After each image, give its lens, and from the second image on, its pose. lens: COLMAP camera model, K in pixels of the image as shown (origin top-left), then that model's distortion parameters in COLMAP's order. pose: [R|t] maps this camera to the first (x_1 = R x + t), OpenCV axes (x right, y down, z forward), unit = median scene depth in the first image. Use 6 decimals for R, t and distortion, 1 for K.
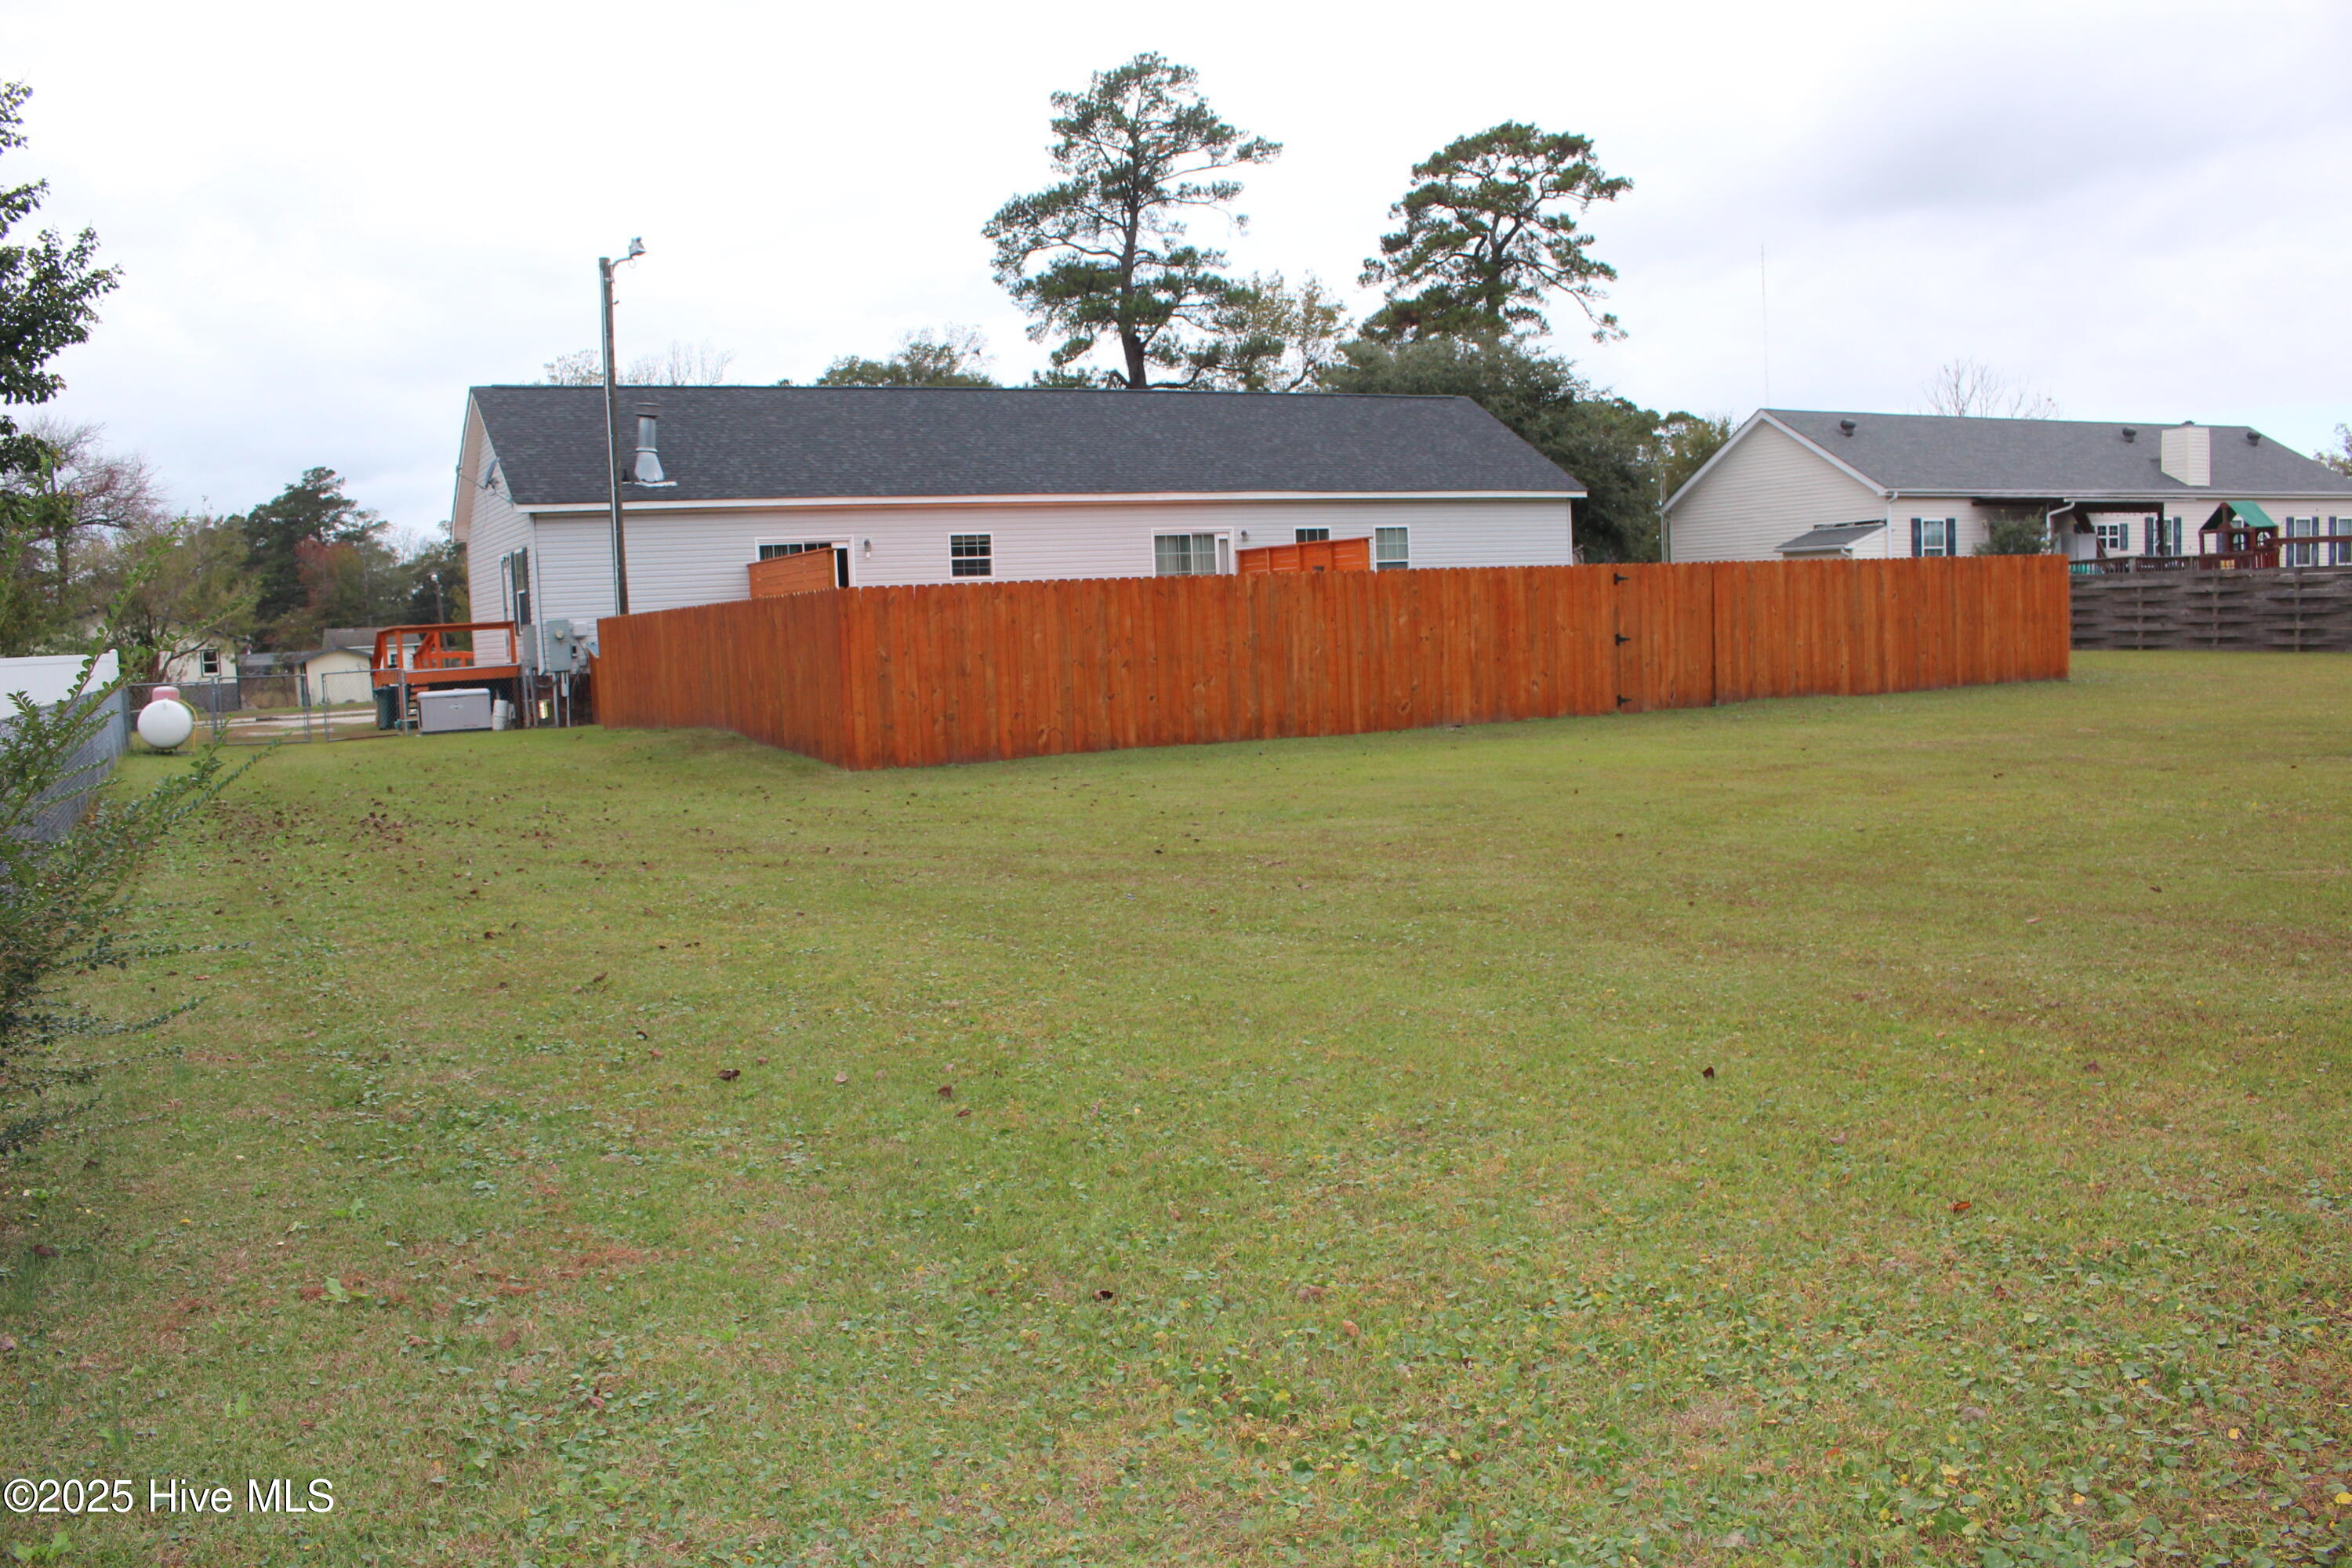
lens RADIAL K [[1945.9, 0, 1173.8], [0, 1945.9, 782.1], [0, 0, 1]] dist [-0.158076, 0.130692]
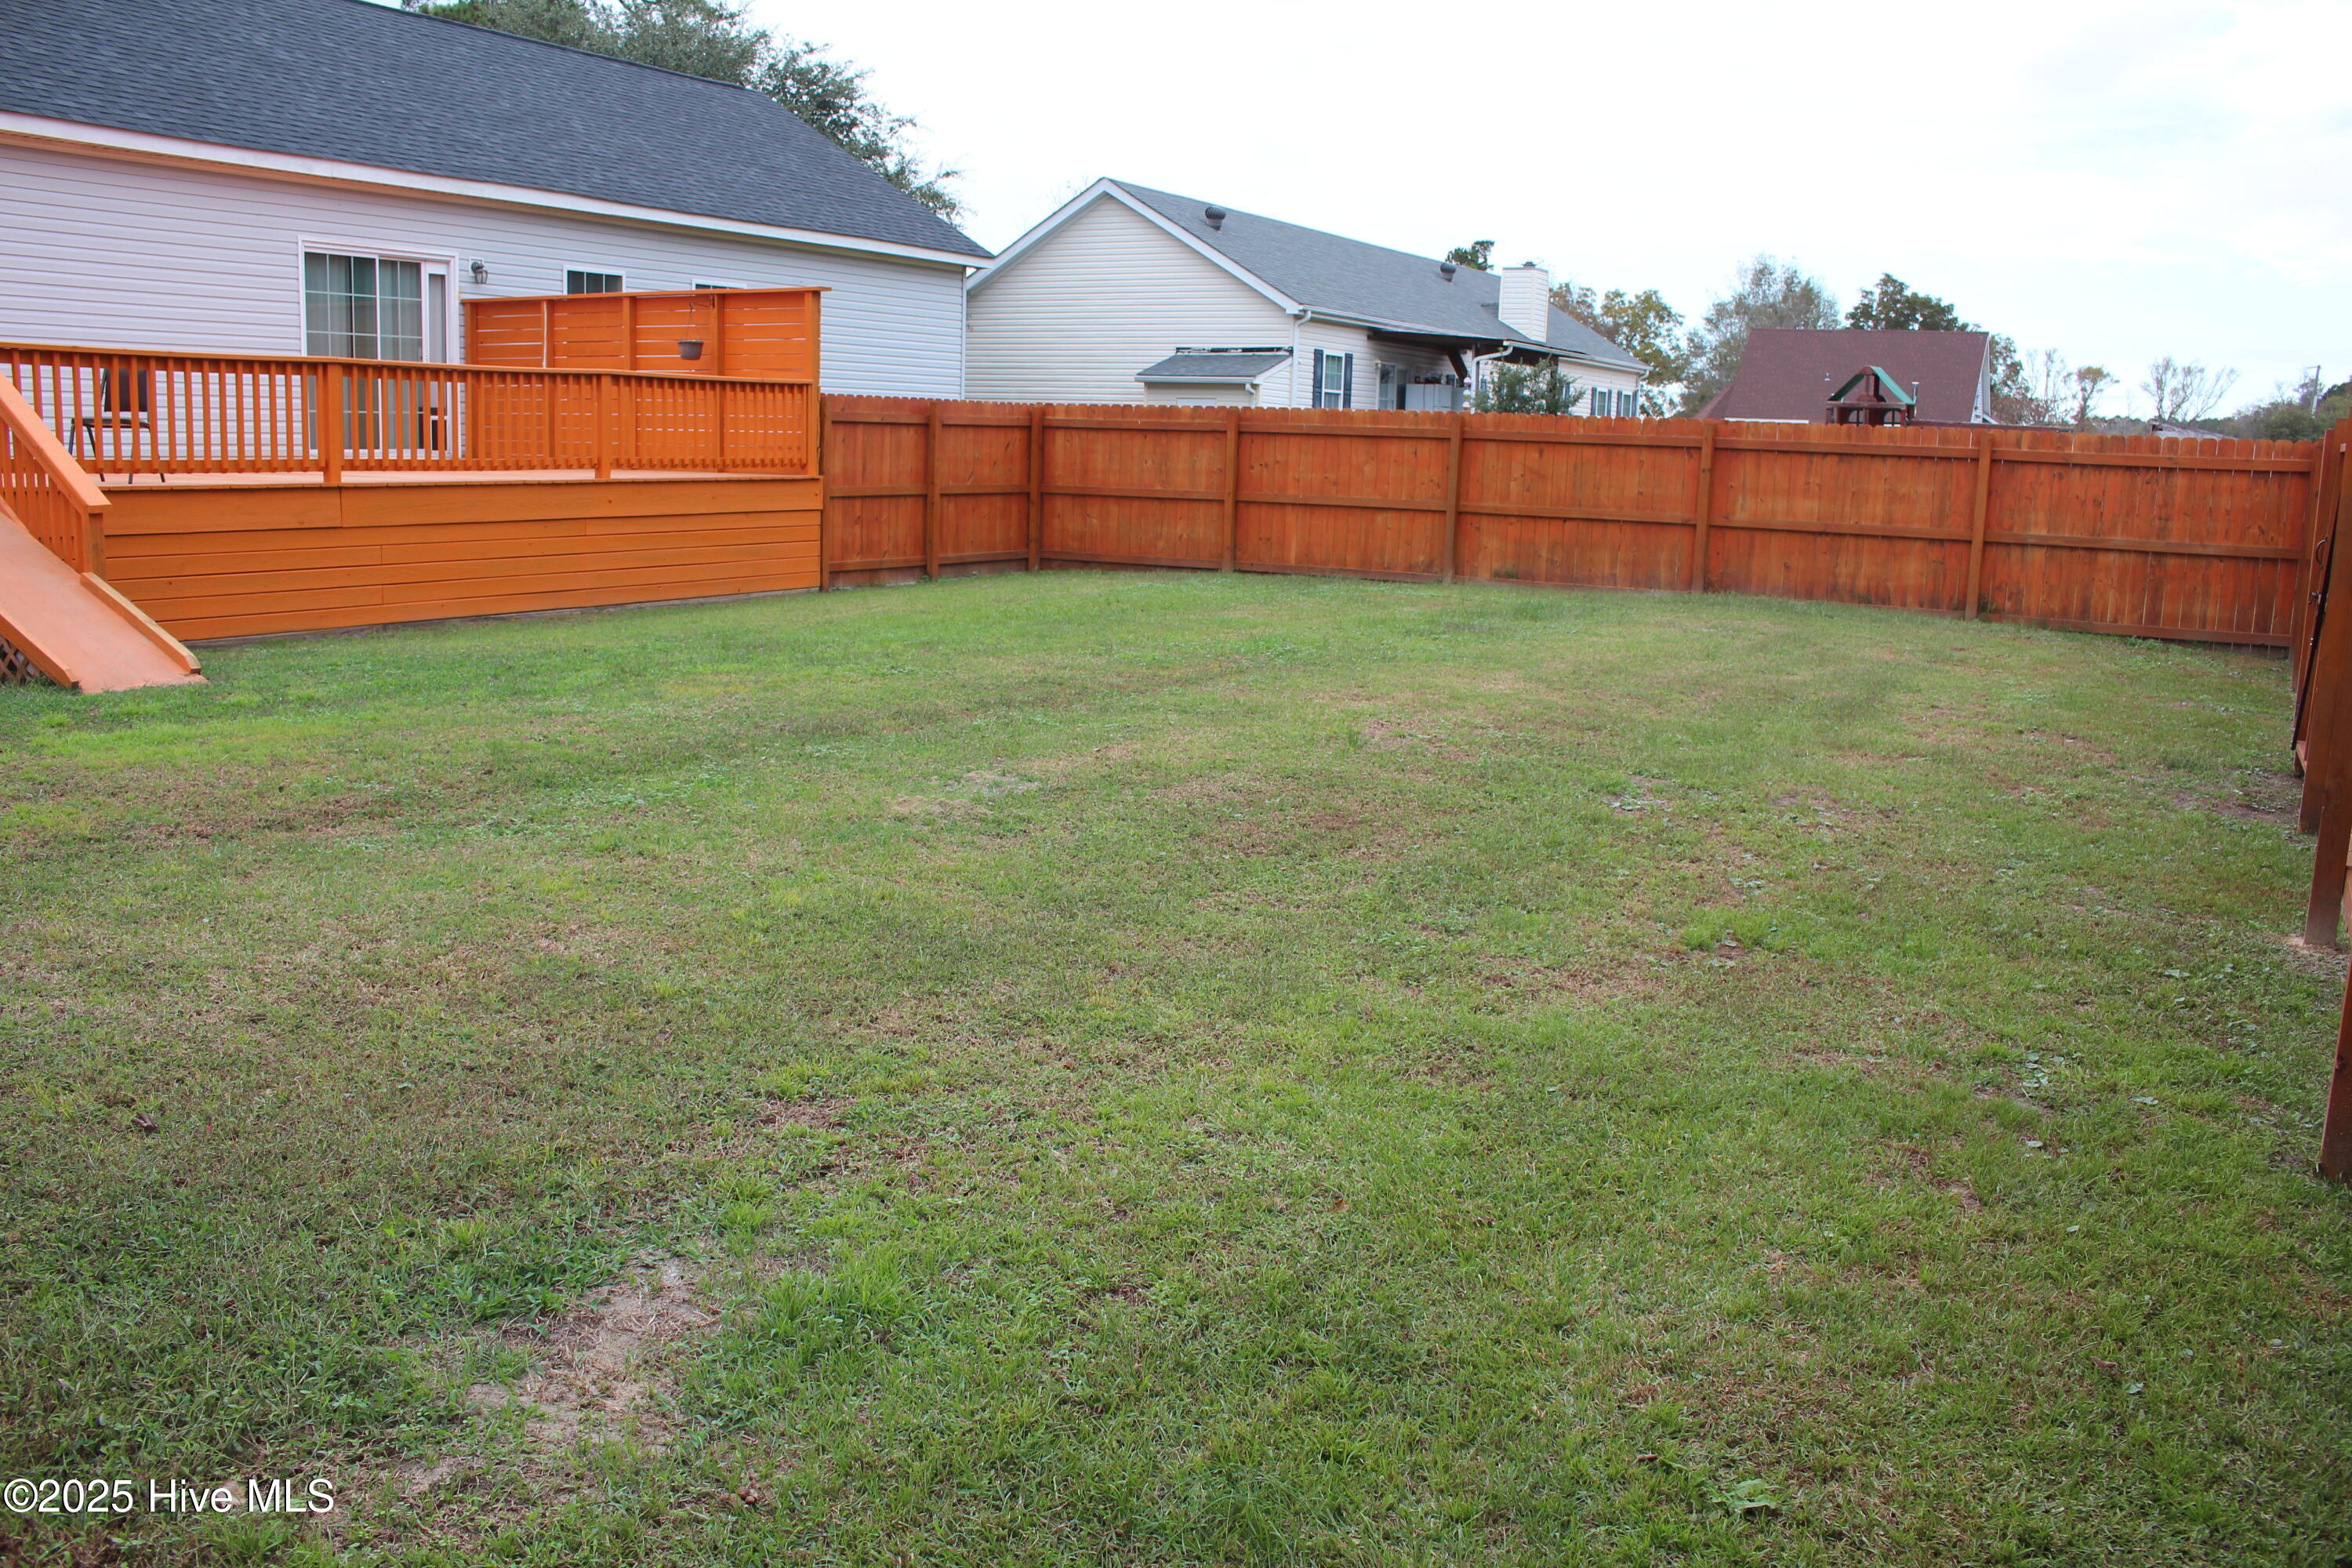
lens RADIAL K [[1945.9, 0, 1173.8], [0, 1945.9, 782.1], [0, 0, 1]] dist [-0.158076, 0.130692]
pose [[0.845909, -0.023512, 0.532809, -0.074716], [-0.024211, 0.996305, 0.082404, -0.038625], [-0.532778, -0.082606, 0.842214, 0.466541]]
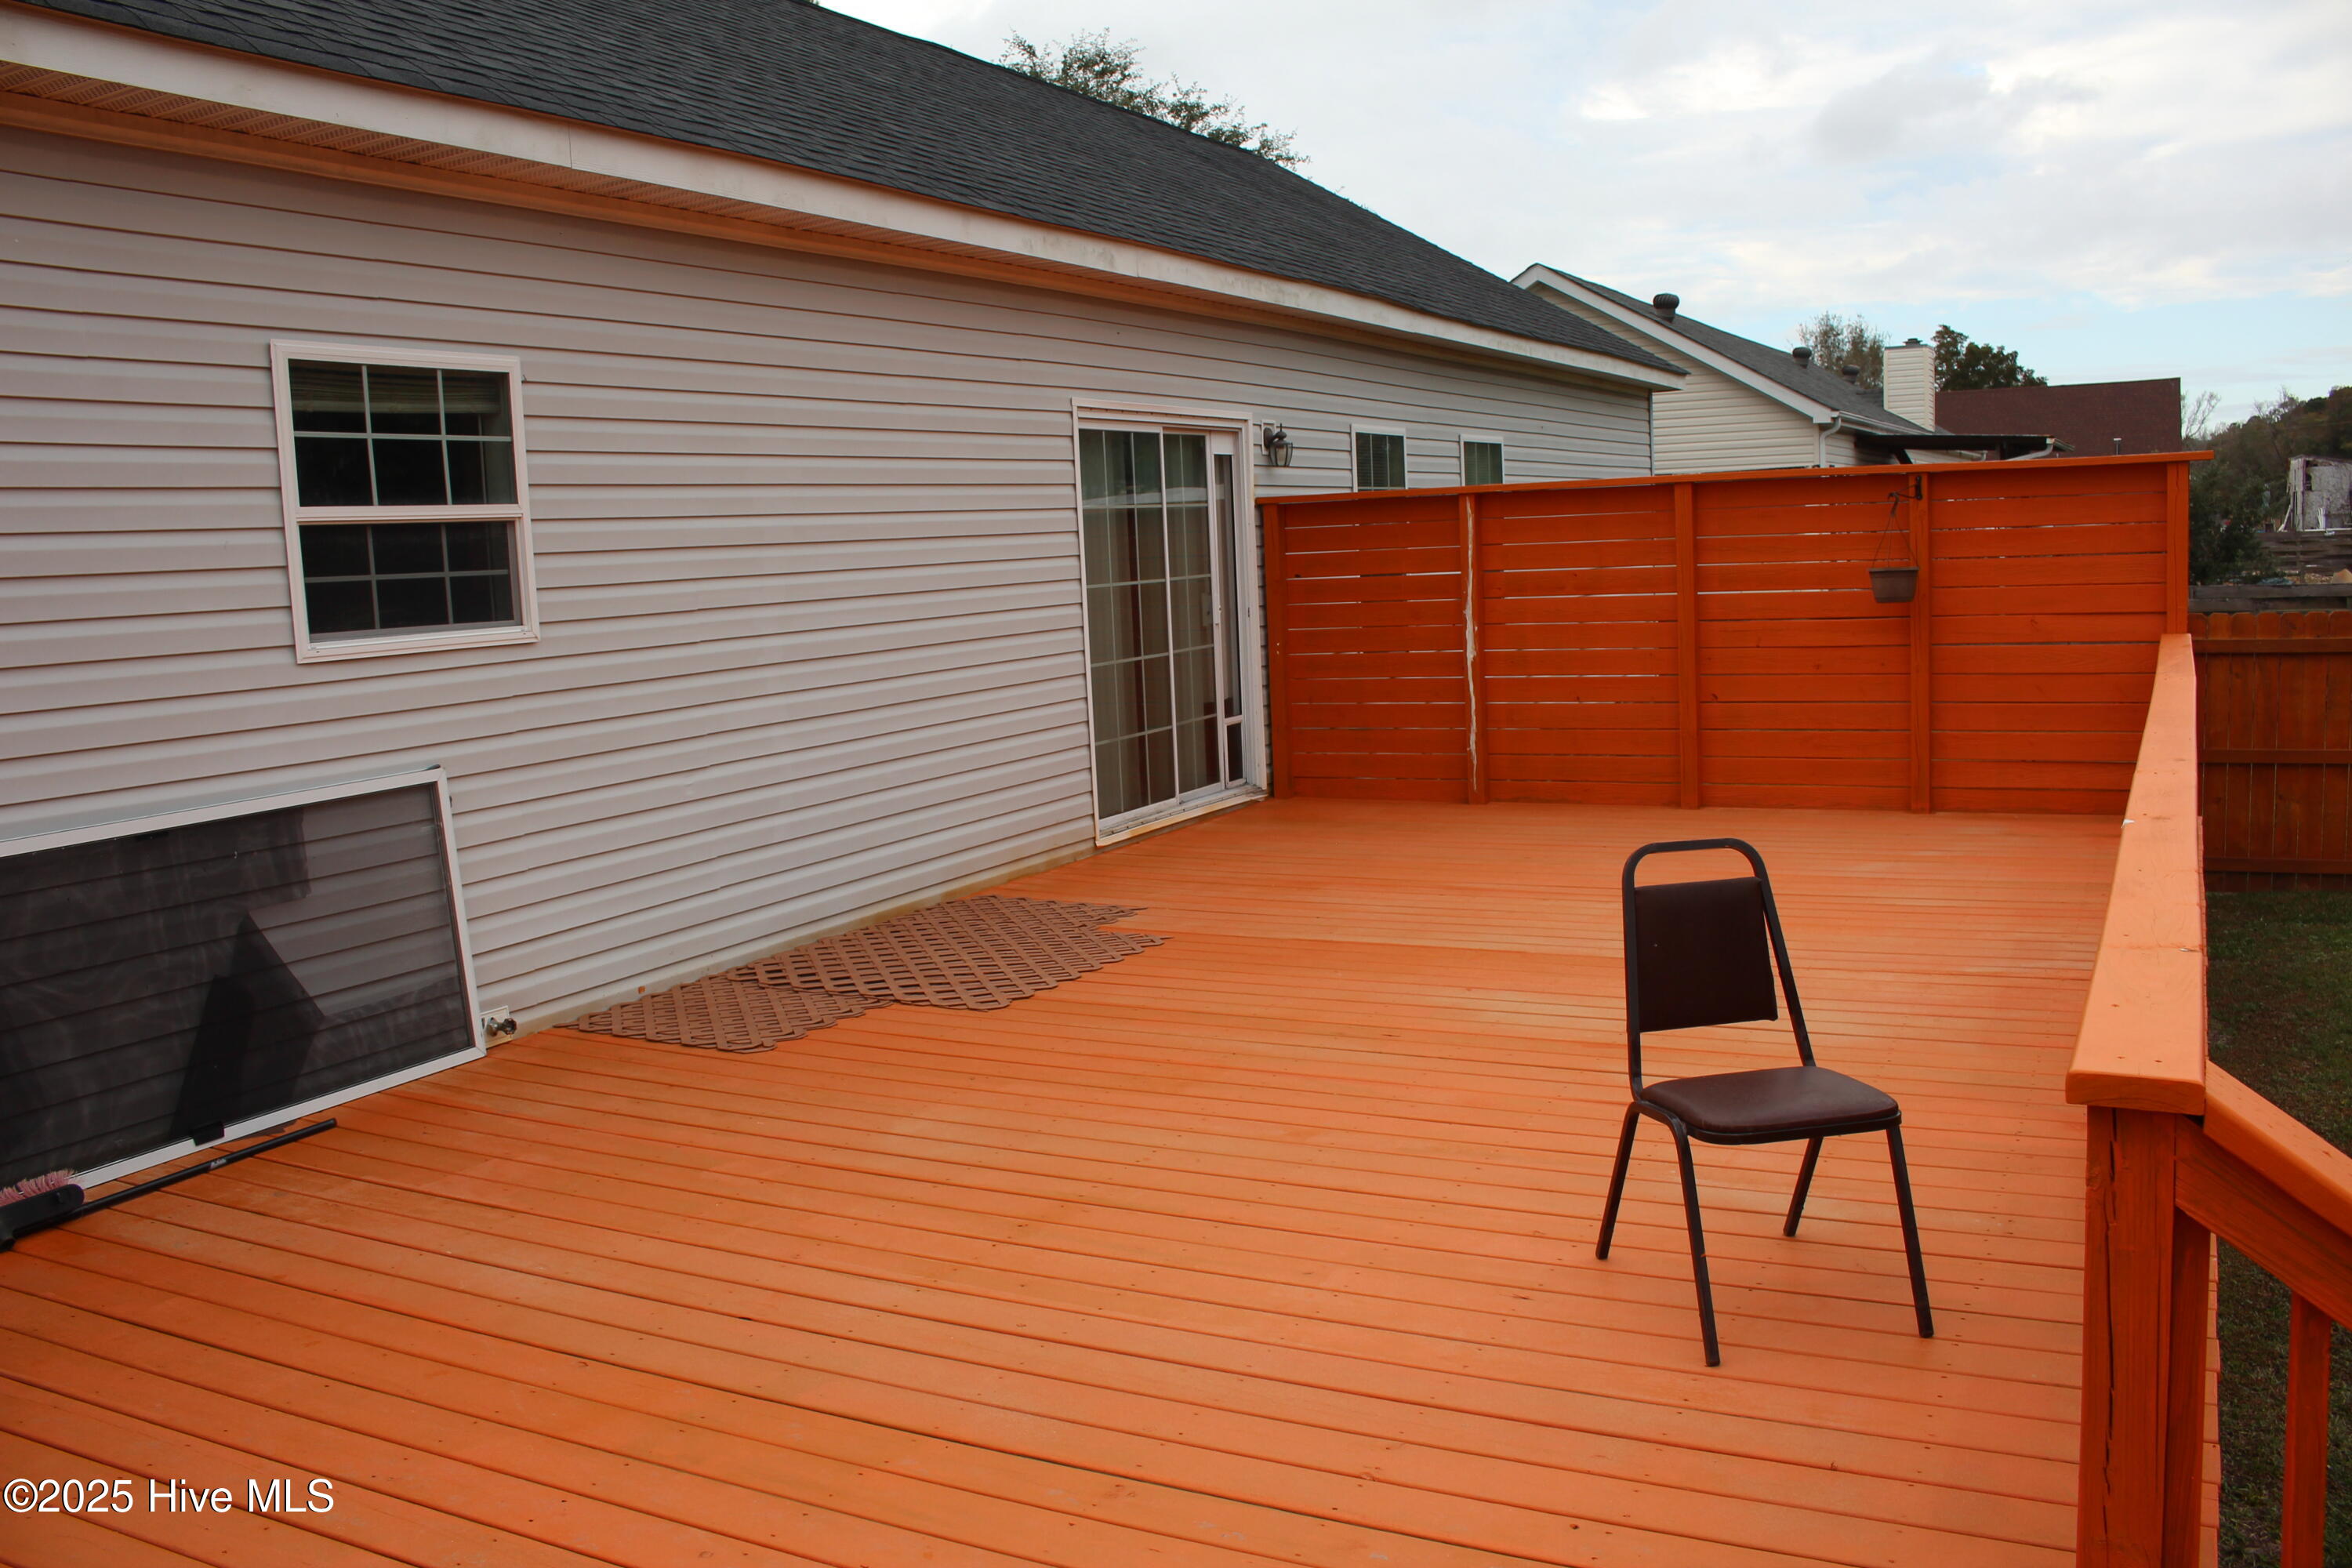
lens RADIAL K [[1945.9, 0, 1173.8], [0, 1945.9, 782.1], [0, 0, 1]] dist [-0.158076, 0.130692]
pose [[0.829682, -0.063249, 0.554642, -0.127940], [0.056237, 0.997976, 0.029681, -0.086576], [-0.555397, 0.006565, 0.831559, 0.763552]]
